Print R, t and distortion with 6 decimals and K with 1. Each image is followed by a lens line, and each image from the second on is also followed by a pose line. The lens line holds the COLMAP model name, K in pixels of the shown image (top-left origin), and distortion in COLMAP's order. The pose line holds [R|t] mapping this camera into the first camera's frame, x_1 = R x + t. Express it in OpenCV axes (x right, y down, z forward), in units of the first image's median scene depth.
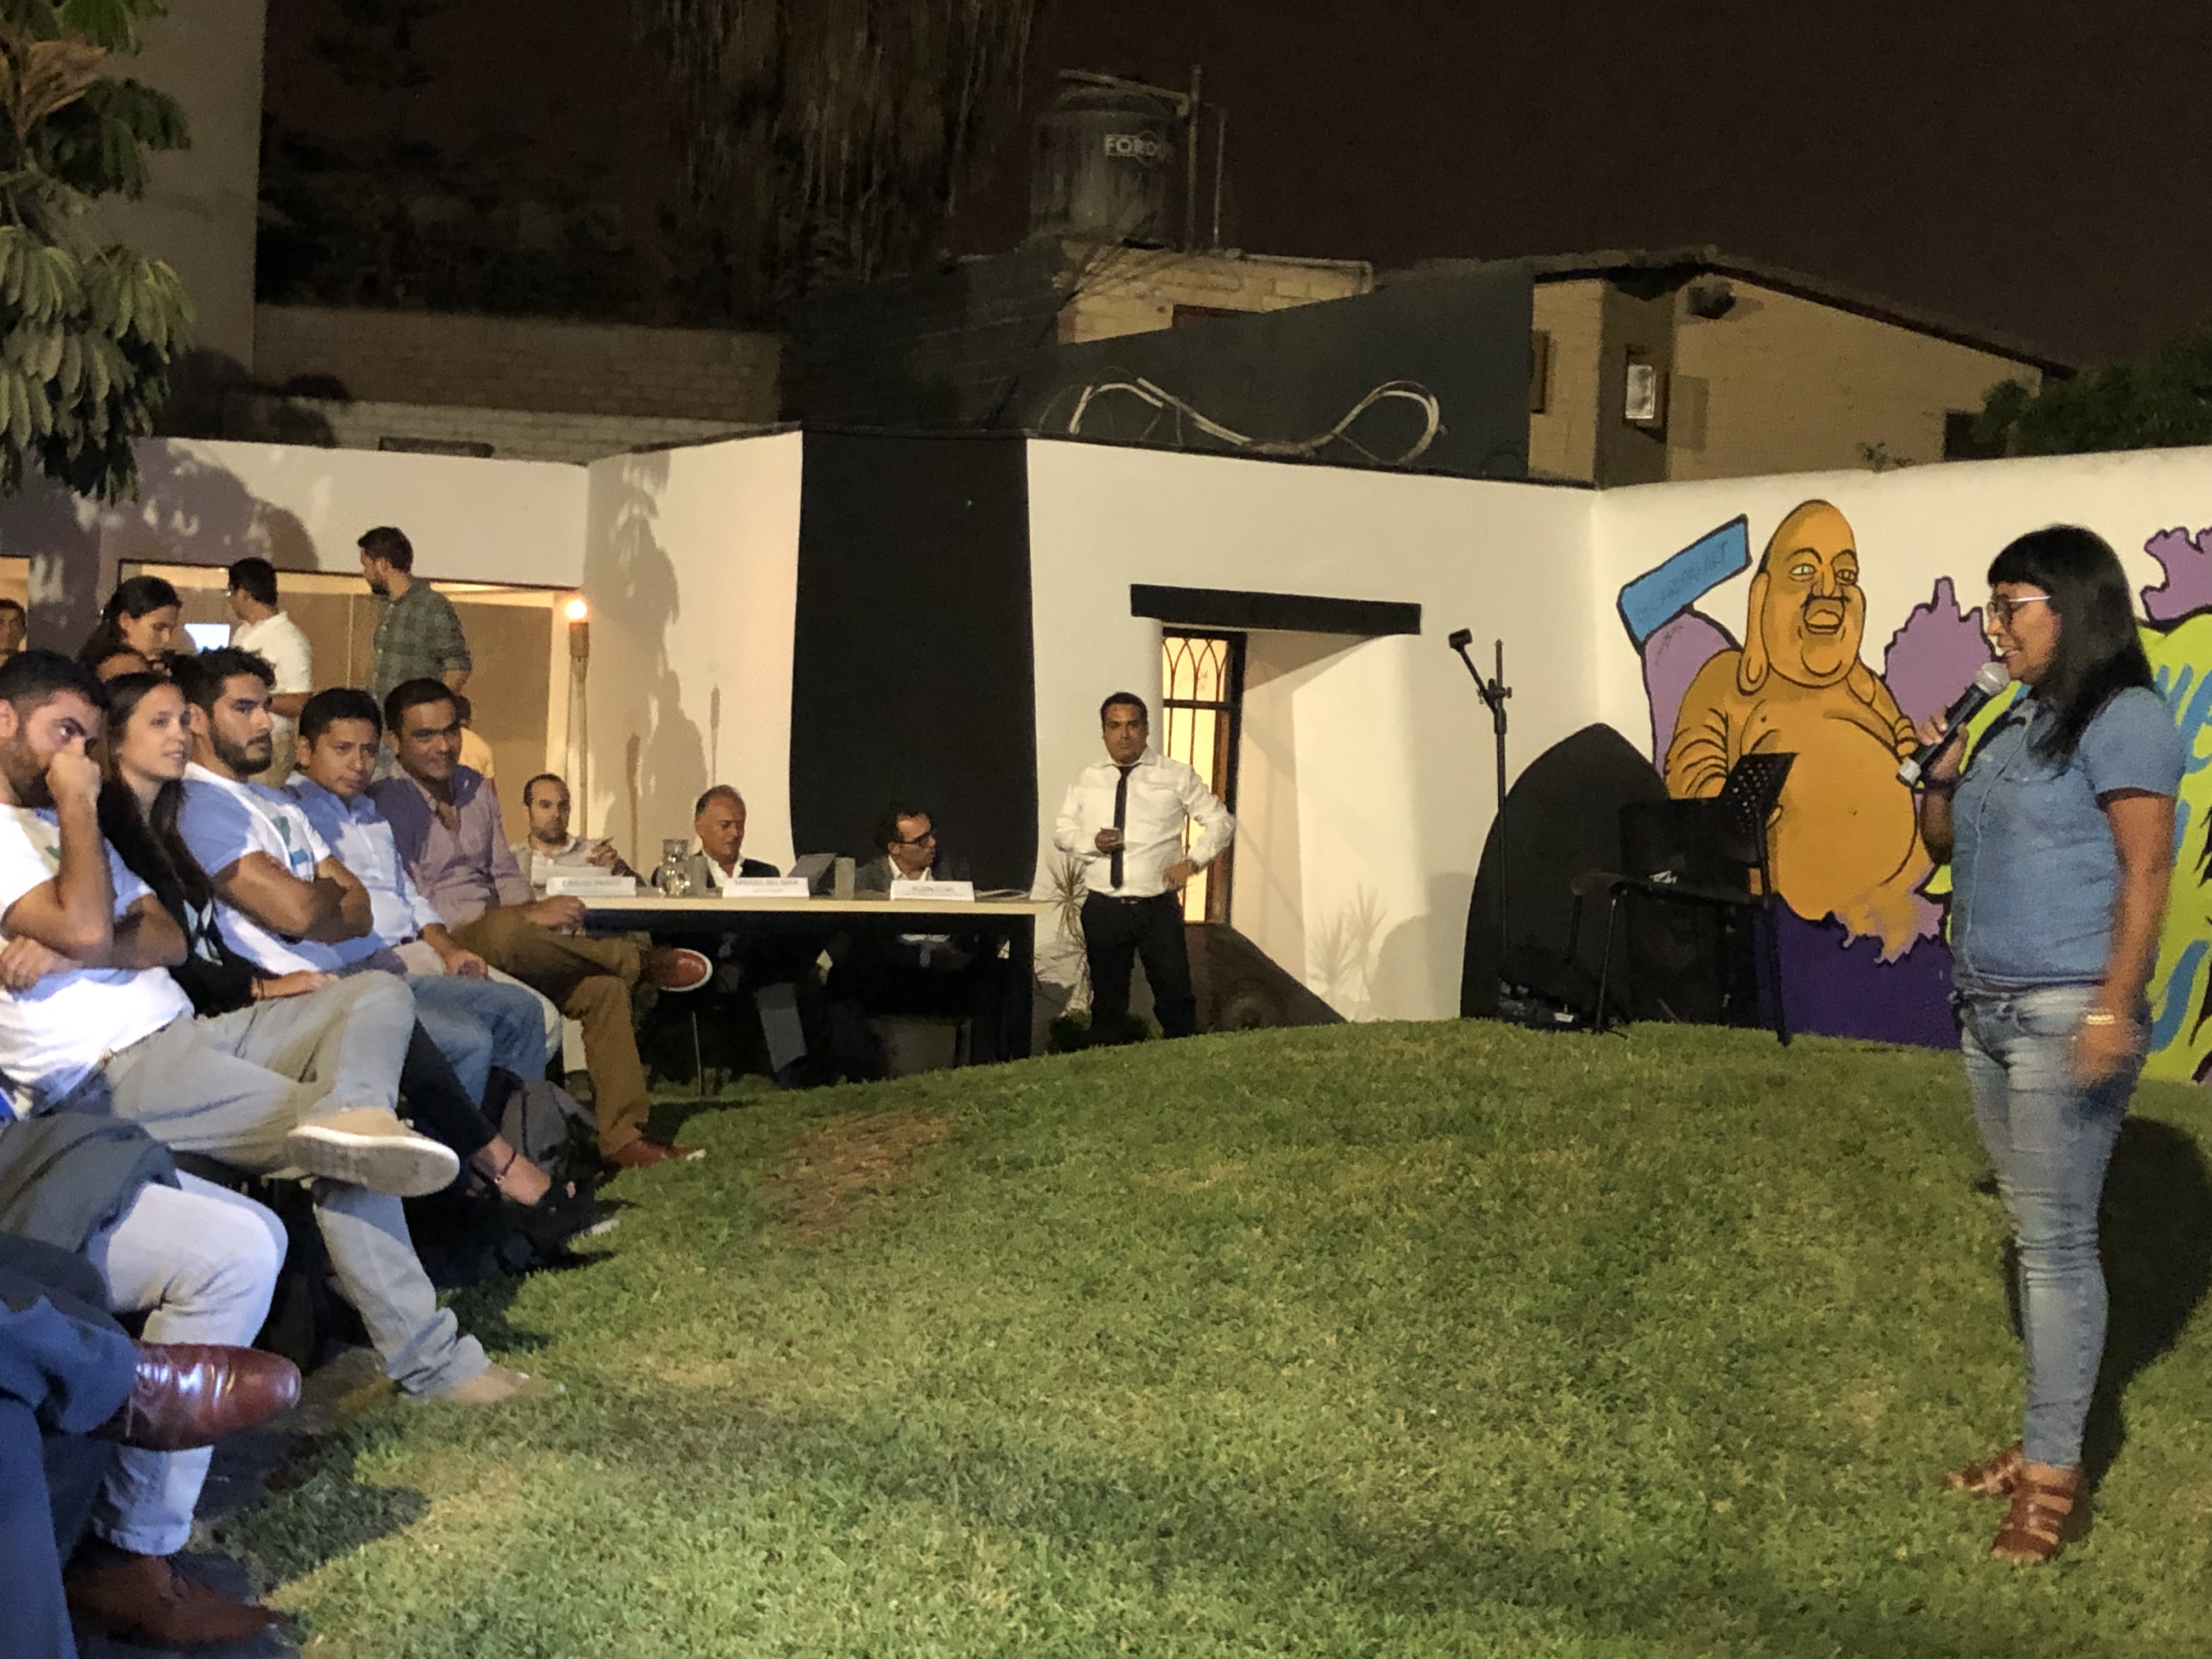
lens RADIAL K [[3057.7, 0, 1083.5], [0, 3057.7, 812.3], [0, 0, 1]] dist [0.126113, 0.000000]
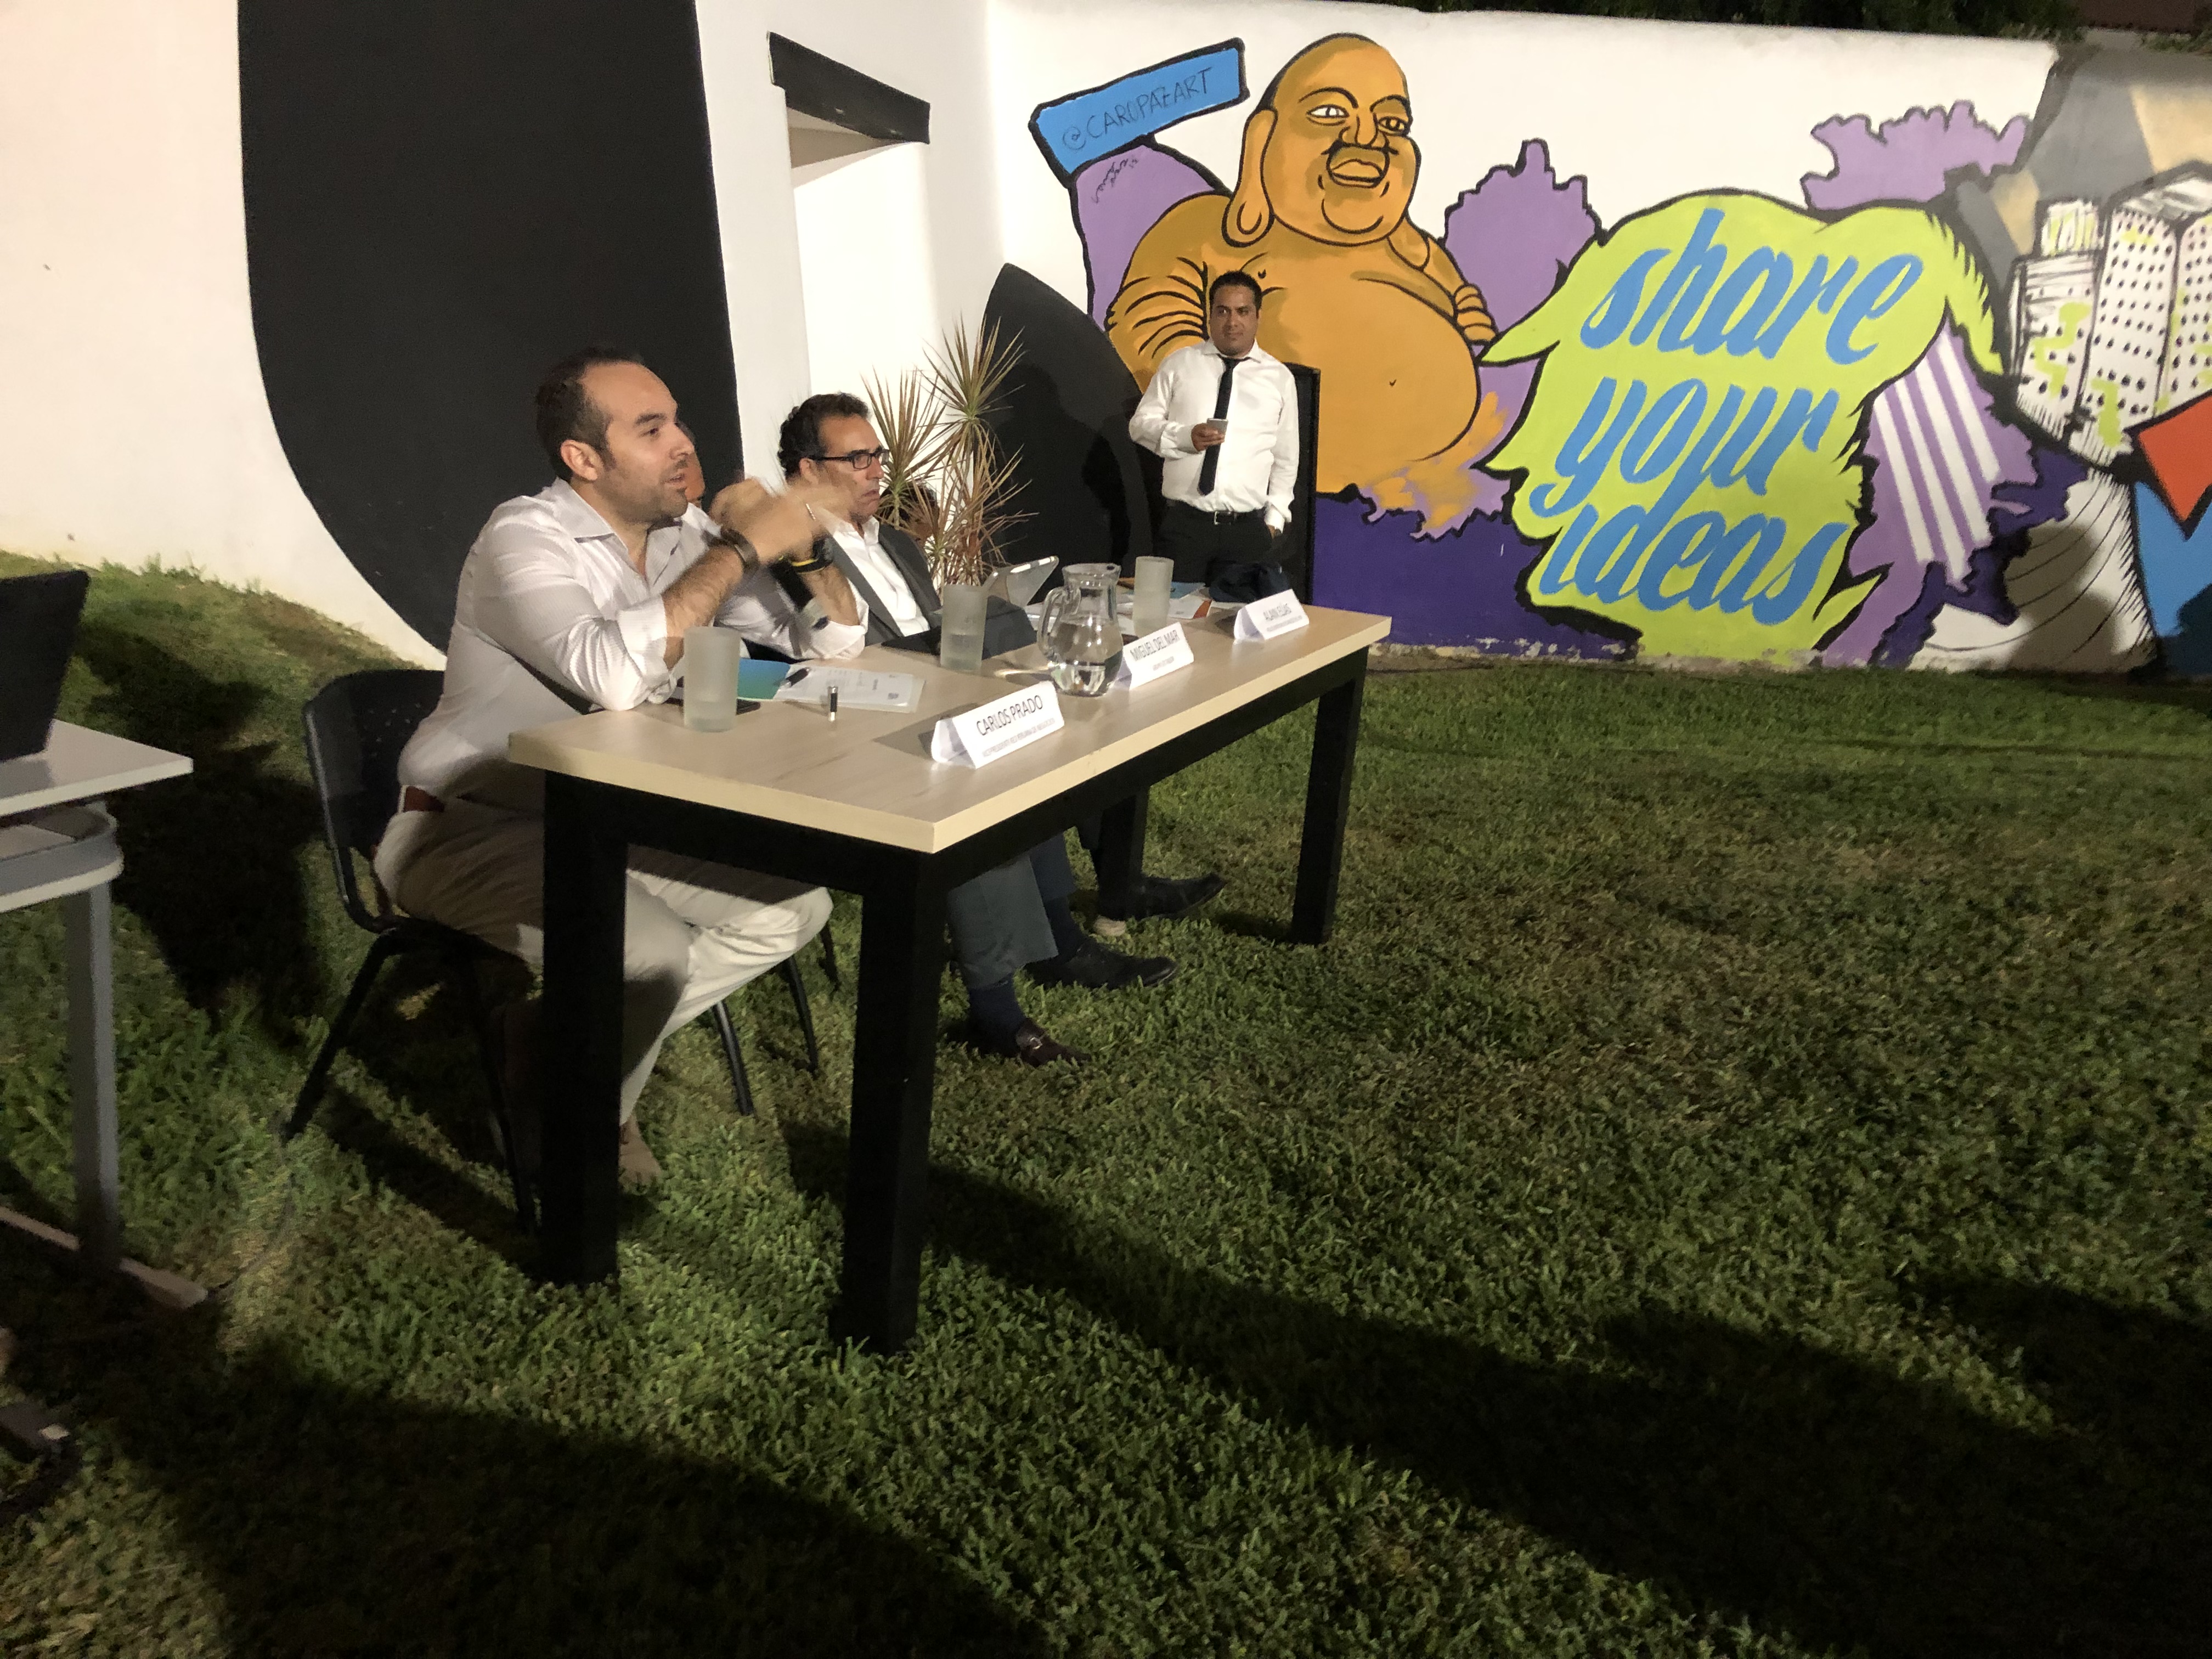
lens RADIAL K [[1828.3, 0, 1109.7], [0, 1828.3, 838.1], [0, 0, 1]] dist [0.008420, 0.010266]
pose [[0.658817, -0.180728, 0.730273, -0.262197], [-0.037704, 0.961563, 0.271983, -0.015523], [-0.751358, -0.206721, 0.626680, 0.667579]]
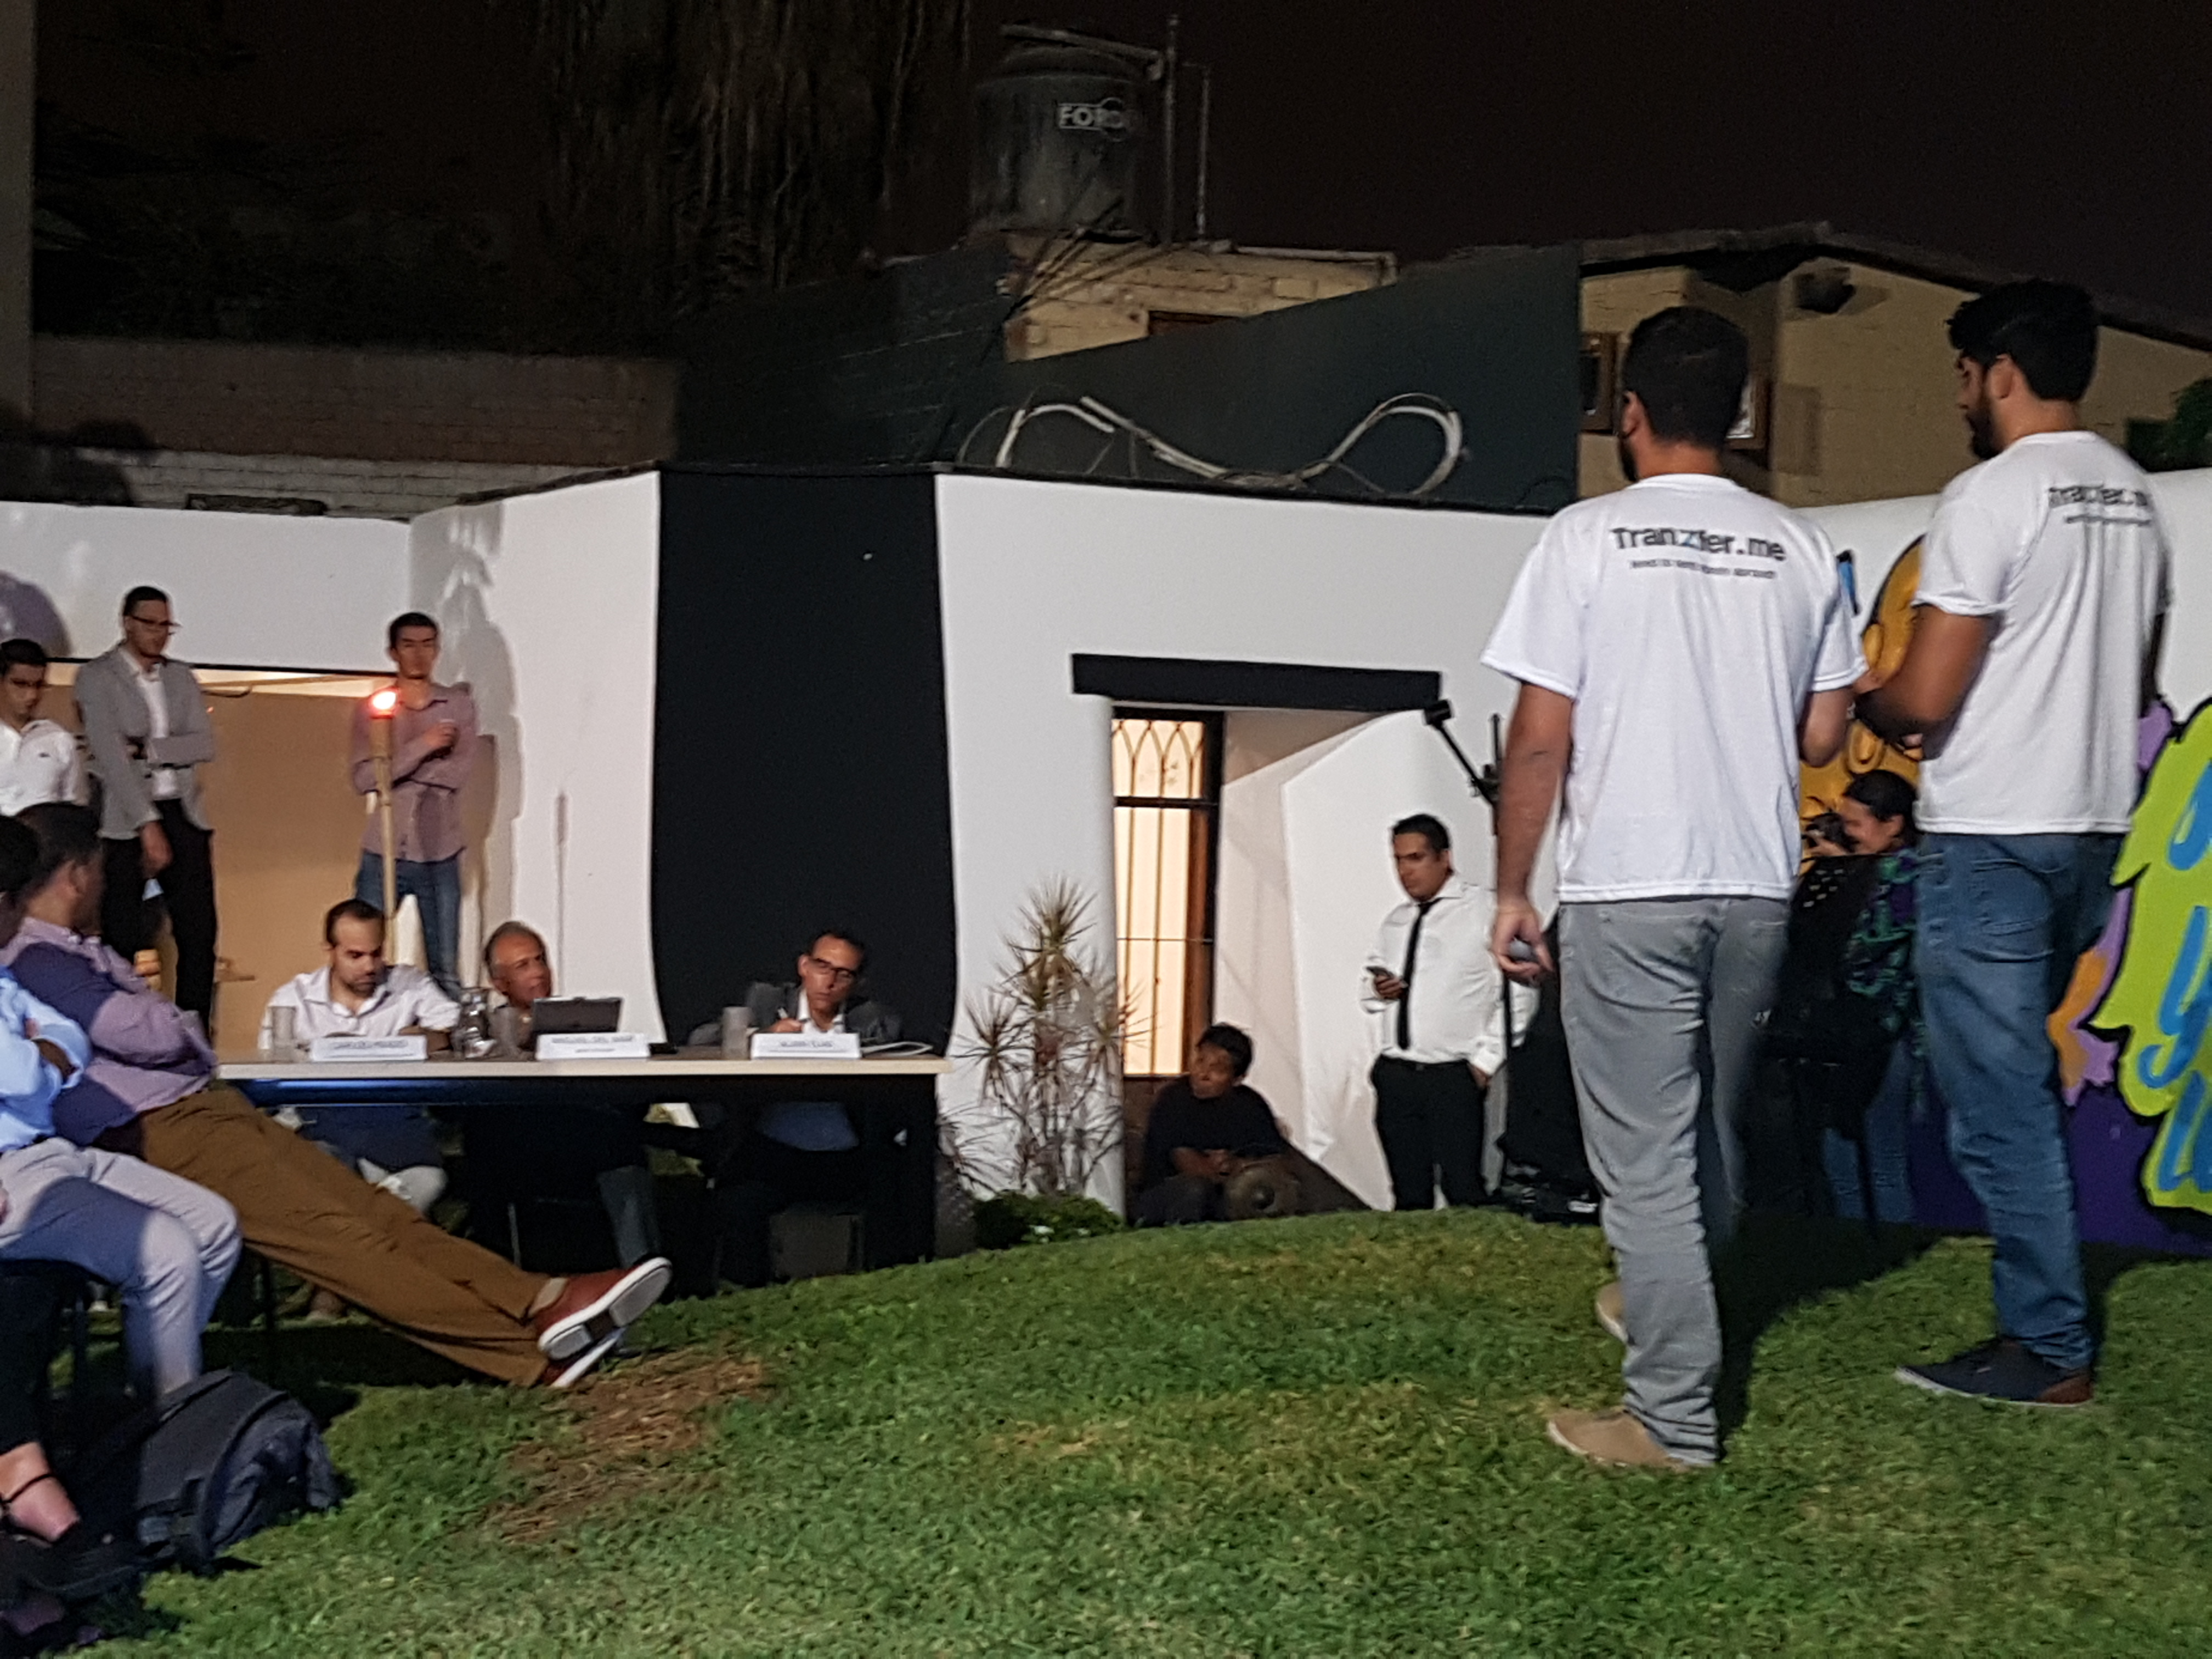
lens RADIAL K [[3666.8, 0, 1002.7], [0, 3666.8, 846.9], [0, 0, 1]] dist [0.213298, 0.000000]
pose [[0.999467, -0.018381, -0.026992, 0.023143], [0.017730, 0.999551, -0.024162, -0.001629], [0.027424, 0.023671, 0.999344, 0.046785]]
